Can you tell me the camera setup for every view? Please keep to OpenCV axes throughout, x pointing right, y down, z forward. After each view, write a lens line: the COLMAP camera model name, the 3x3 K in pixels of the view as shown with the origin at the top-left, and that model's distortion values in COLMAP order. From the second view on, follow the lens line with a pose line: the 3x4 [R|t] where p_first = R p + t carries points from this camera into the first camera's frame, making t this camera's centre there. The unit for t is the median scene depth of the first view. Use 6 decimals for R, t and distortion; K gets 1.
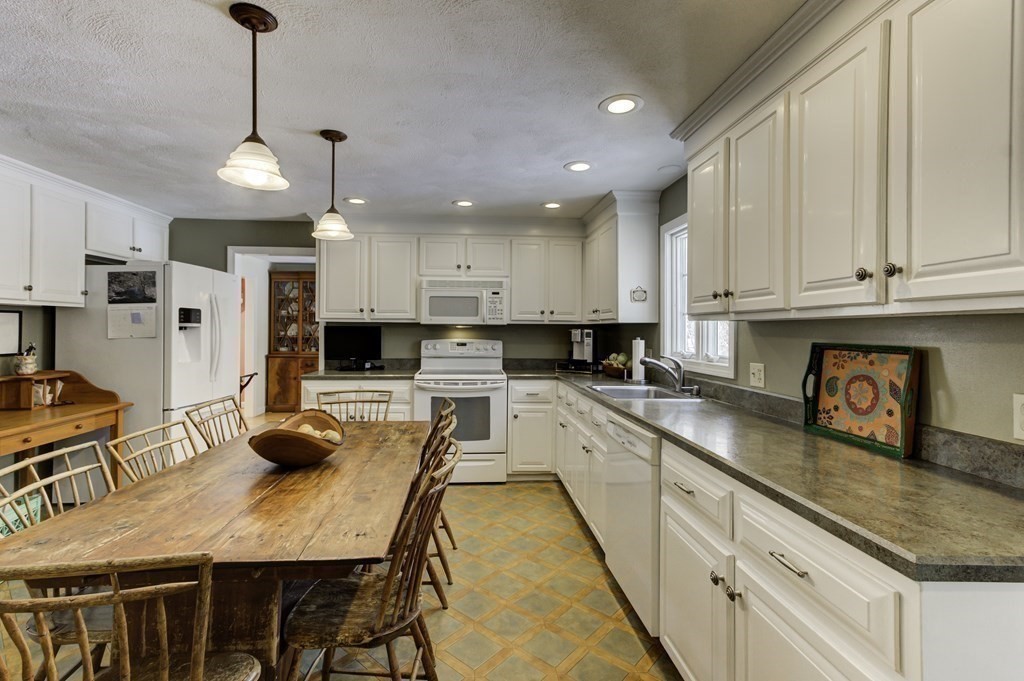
lens RADIAL K [[472.6, 0, 499.5], [0, 472.6, 325.2], [0, 0, 1]] dist [0.013756, 0.008414]
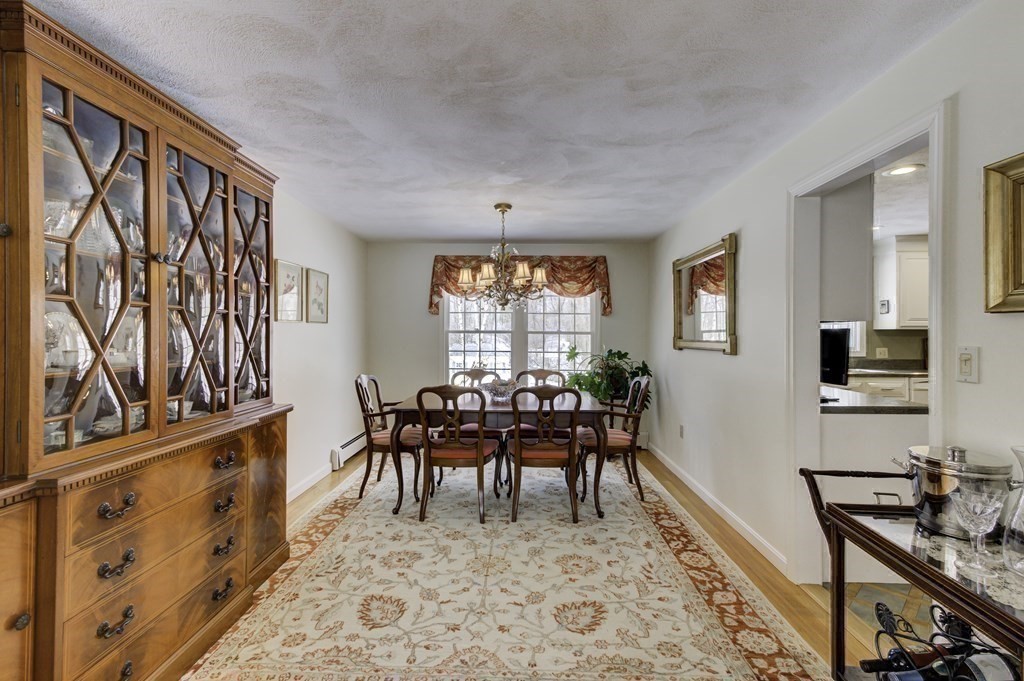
lens RADIAL K [[472.6, 0, 517.2], [0, 472.6, 335.2], [0, 0, 1]] dist [0.013756, 0.008414]
pose [[0.084949, -0.005388, 0.996371, -1.232716], [-0.006423, 0.999962, 0.005955, 0.010121], [-0.996365, -0.006905, 0.084911, 1.669708]]
